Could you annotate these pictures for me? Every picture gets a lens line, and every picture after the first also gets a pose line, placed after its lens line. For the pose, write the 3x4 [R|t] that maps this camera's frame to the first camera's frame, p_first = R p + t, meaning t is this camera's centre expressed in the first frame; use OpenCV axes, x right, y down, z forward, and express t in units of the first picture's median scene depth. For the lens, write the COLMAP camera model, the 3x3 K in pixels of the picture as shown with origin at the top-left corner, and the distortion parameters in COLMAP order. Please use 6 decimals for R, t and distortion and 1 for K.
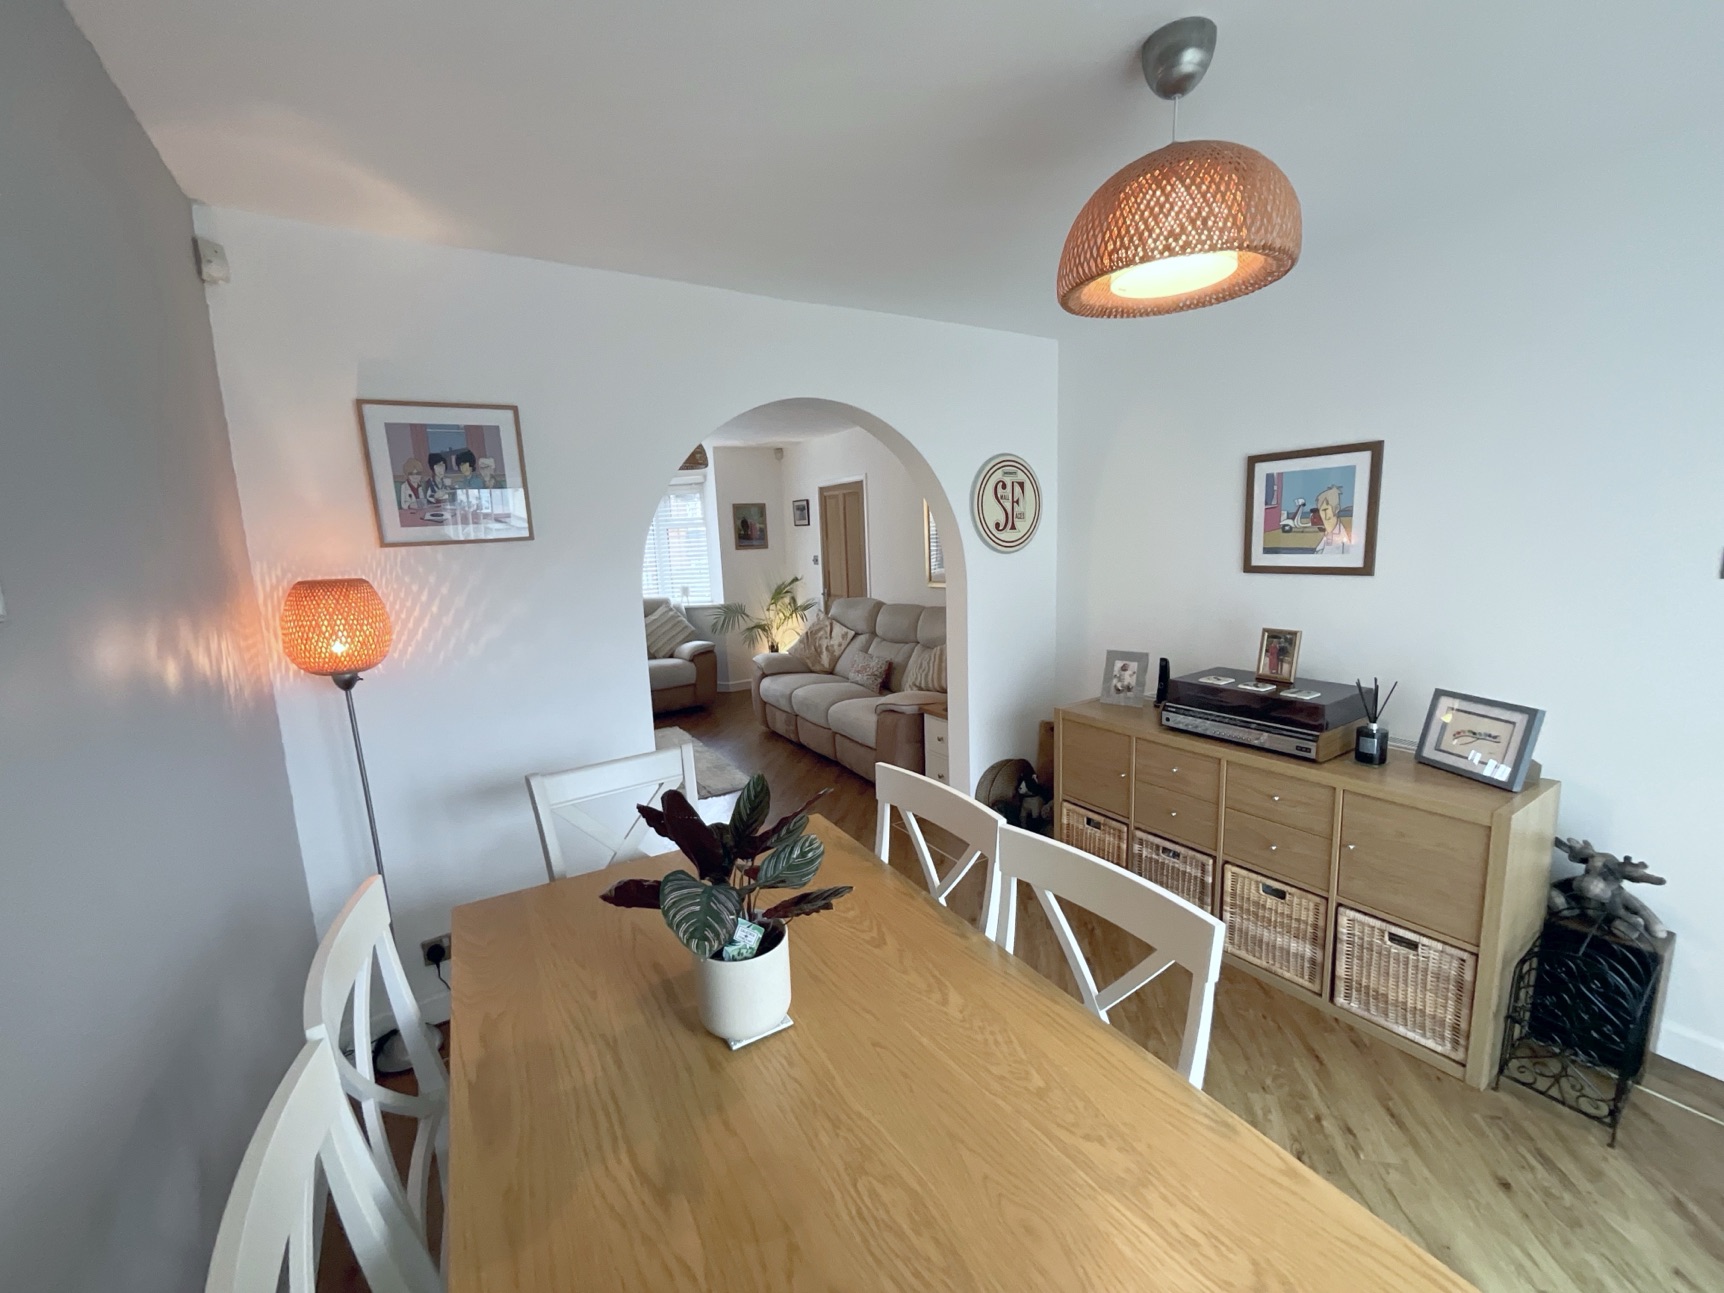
lens RADIAL K [[699.6, 0, 862.3], [0, 699.6, 644.8], [0, 0, 1]] dist [-0.002281, 0.000836]
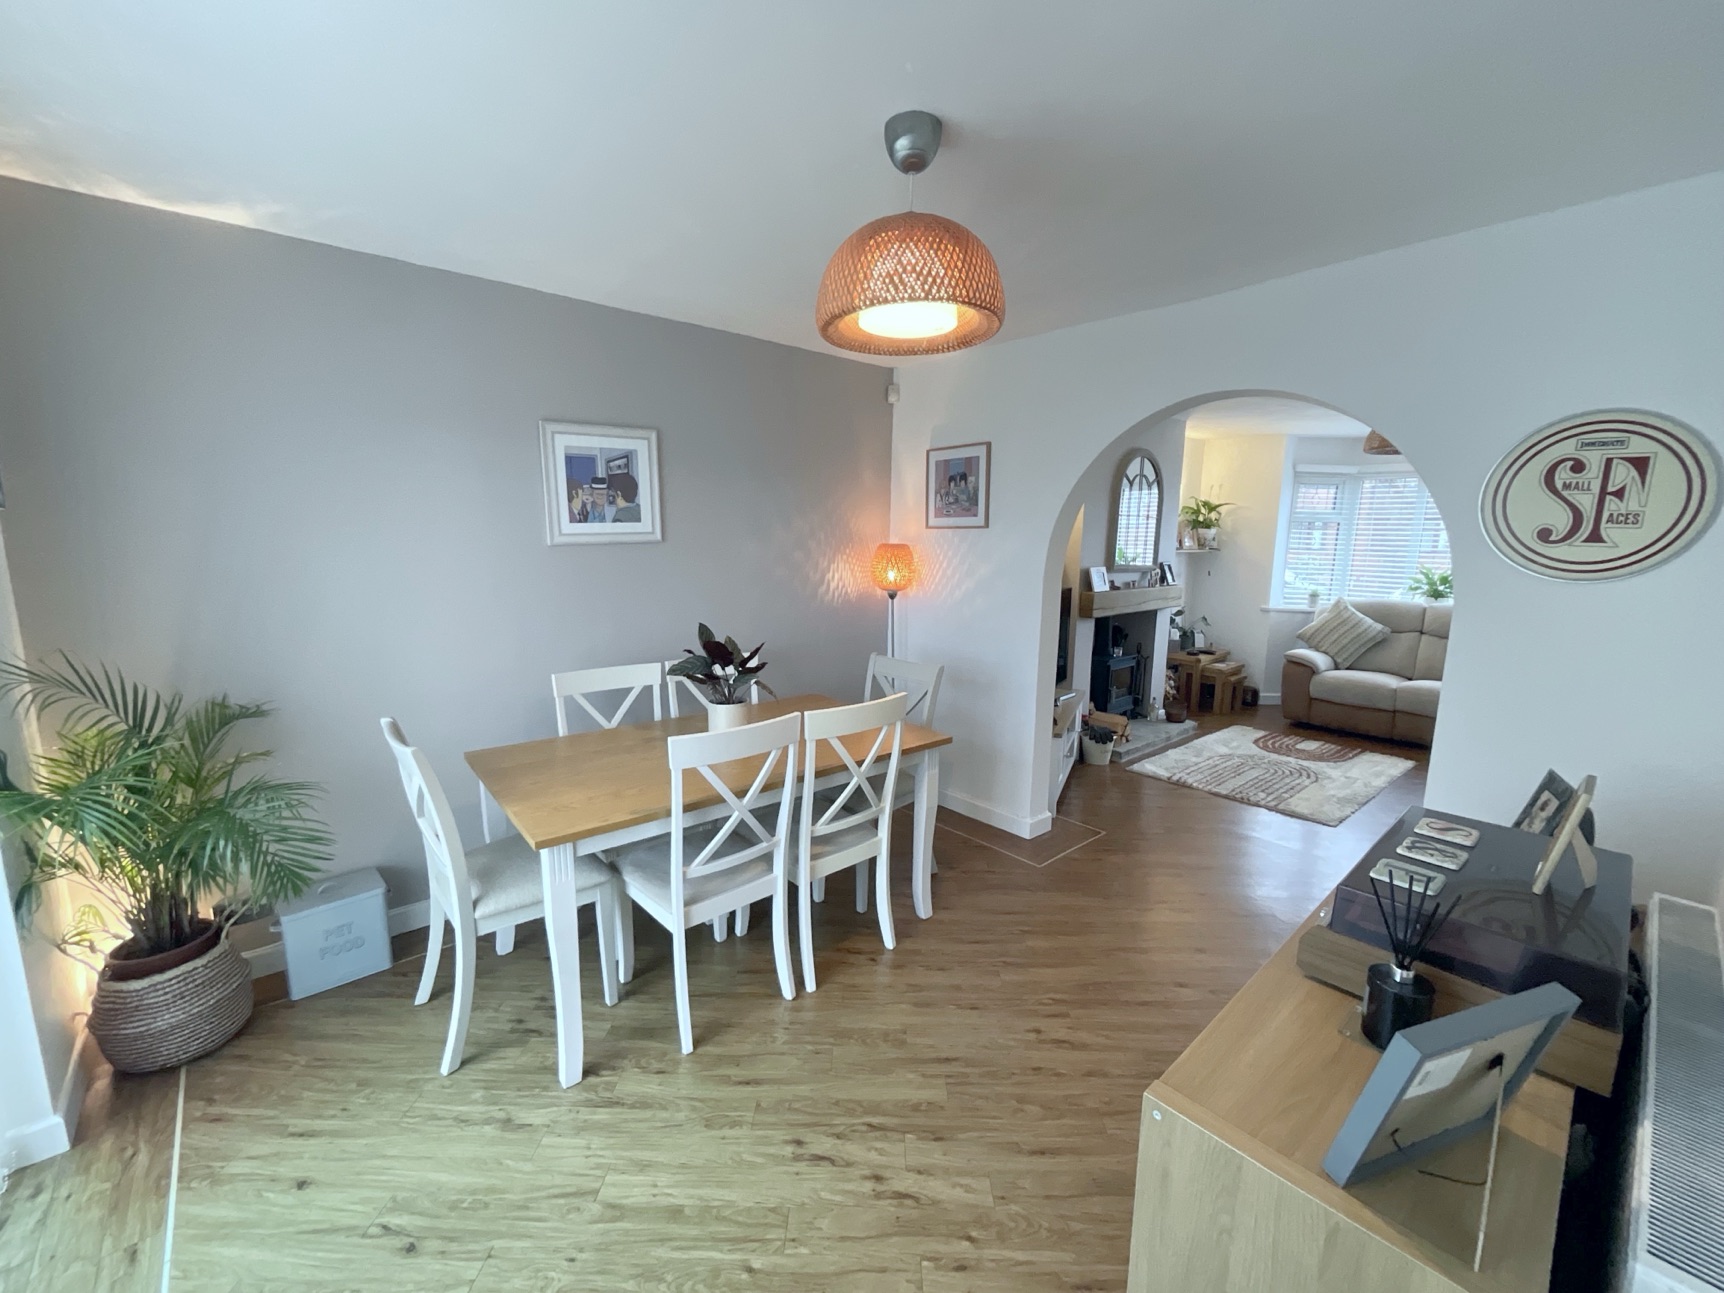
lens RADIAL K [[699.6, 0, 863.1], [0, 699.6, 646.9], [0, 0, 1]] dist [-0.002281, 0.000836]
pose [[0.159757, 0.200774, -0.966523, 0.864059], [-0.172708, 0.969682, 0.172883, -0.096387], [0.971931, 0.139307, 0.189589, 0.401711]]
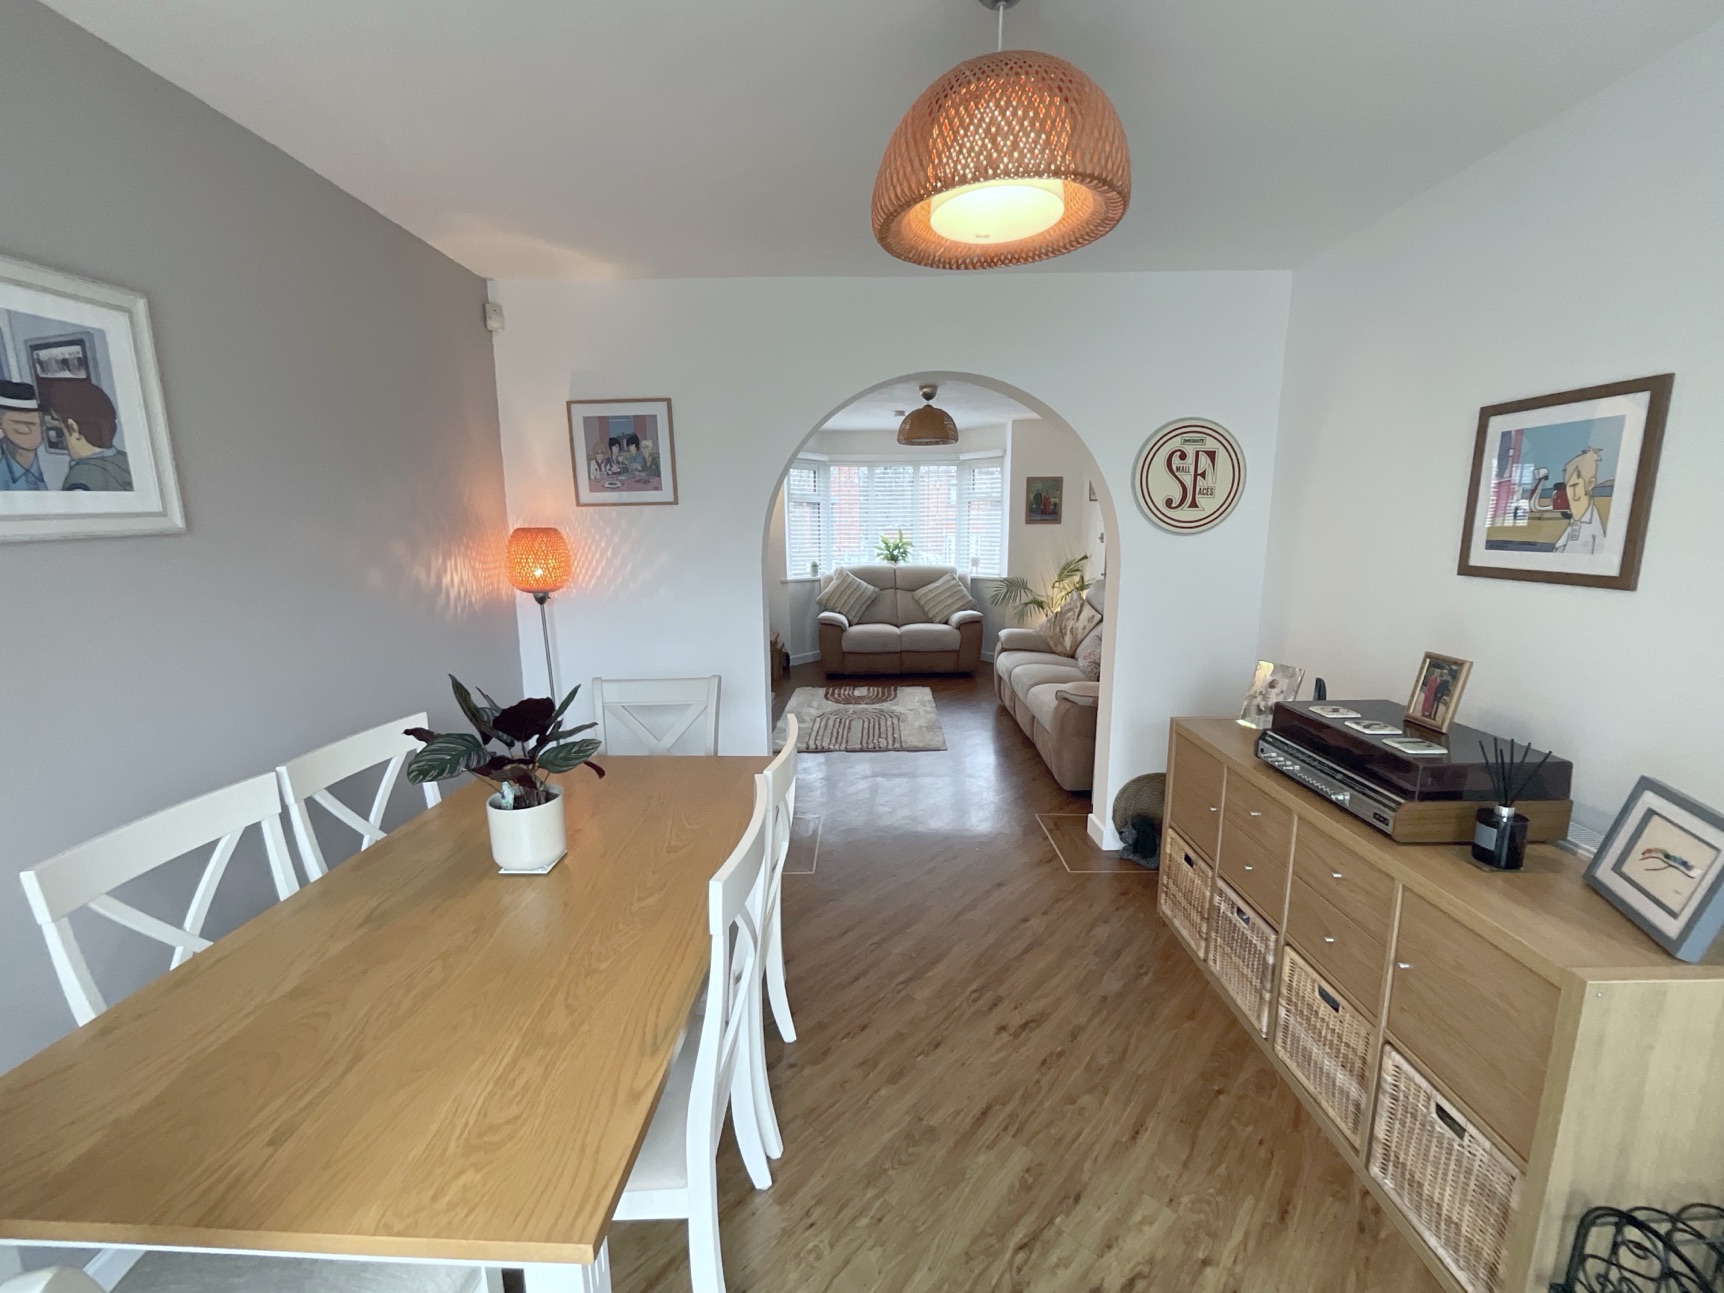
lens RADIAL K [[699.6, 0, 861.5], [0, 699.6, 645.1], [0, 0, 1]] dist [-0.002281, 0.000836]
pose [[0.841526, 0.127673, -0.524913, 0.429871], [-0.109074, 0.991815, 0.066372, -0.014194], [0.529091, 0.001401, 0.848564, 0.083214]]
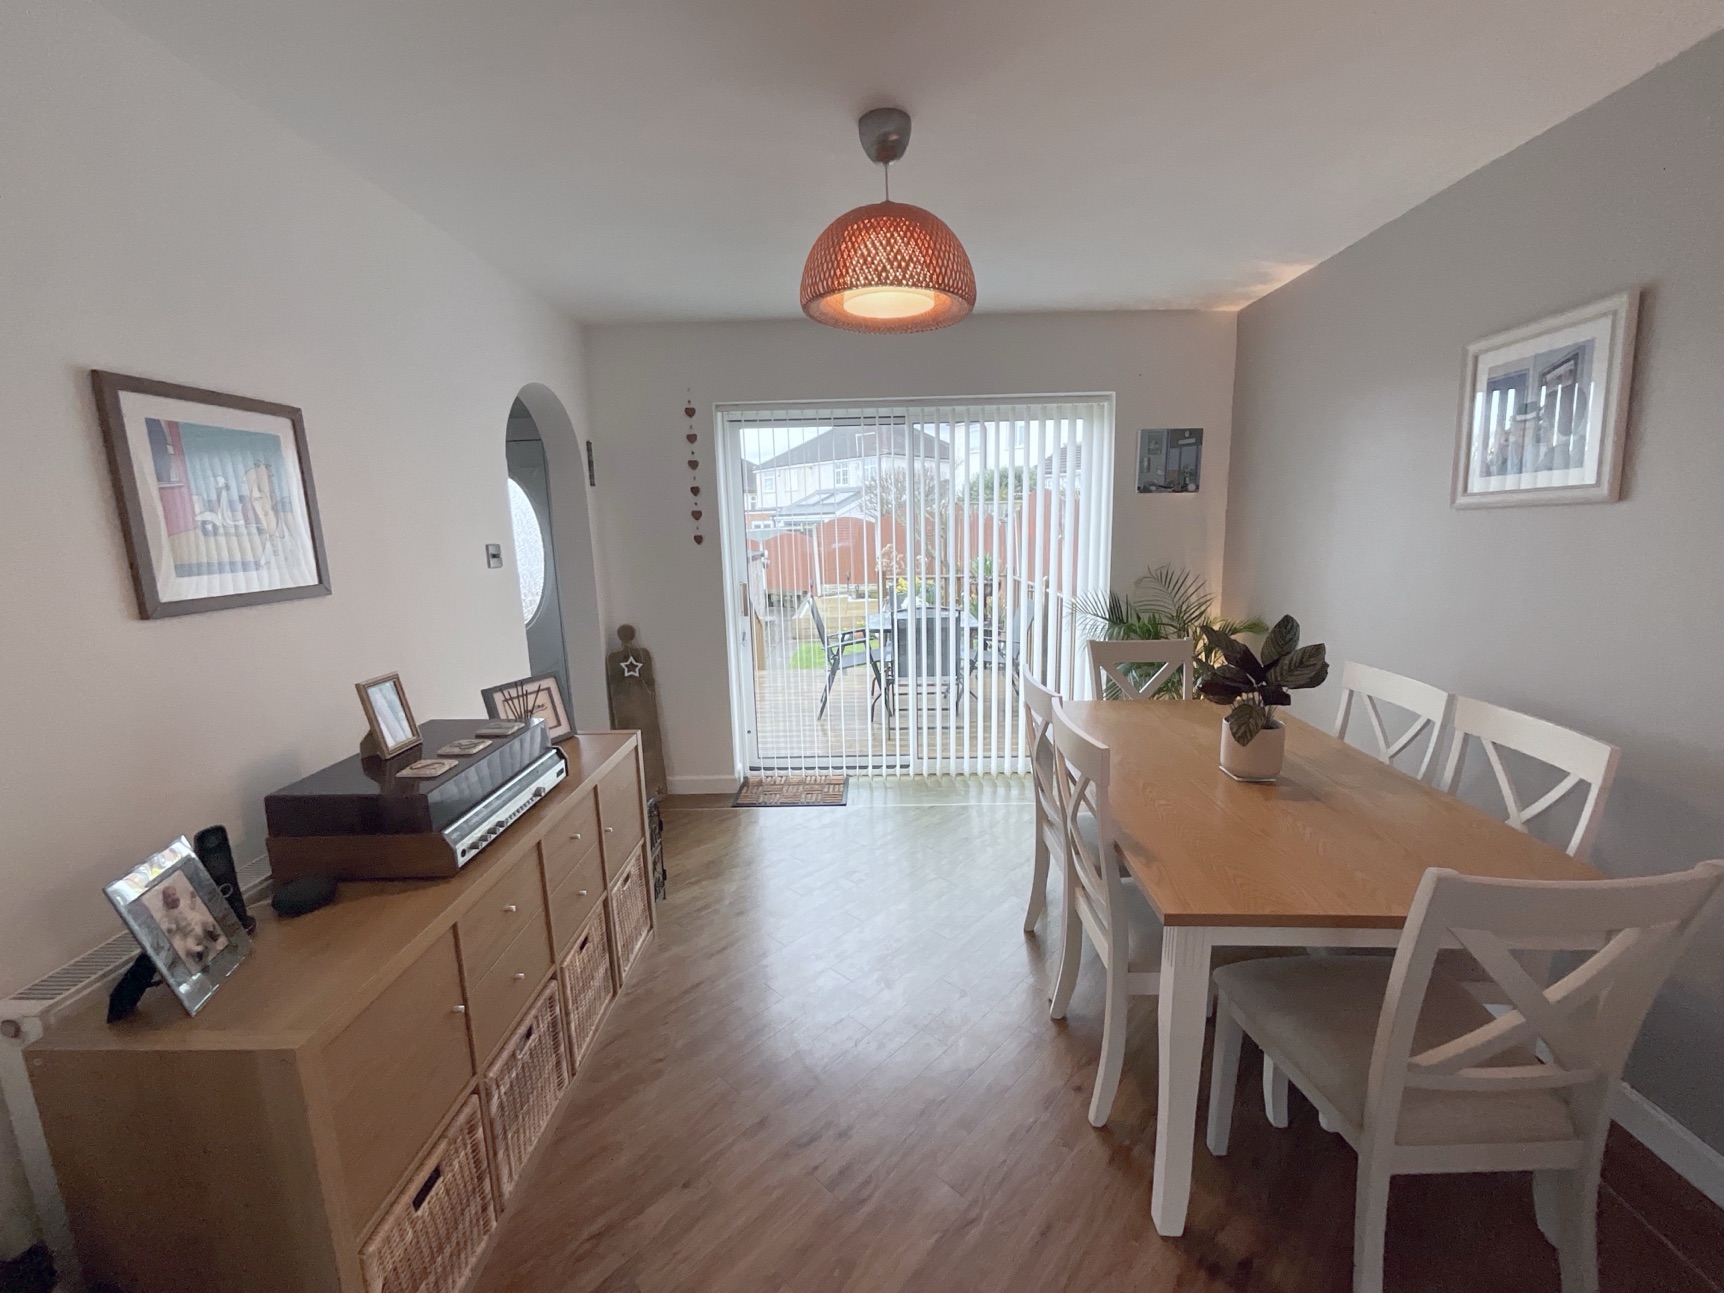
lens RADIAL K [[699.6, 0, 862.8], [0, 699.6, 650.5], [0, 0, 1]] dist [-0.002281, 0.000836]
pose [[-0.834605, -0.040475, 0.549360, -0.128561], [0.143384, 0.946956, 0.287602, -0.155303], [-0.531861, 0.318803, -0.784531, 1.157443]]
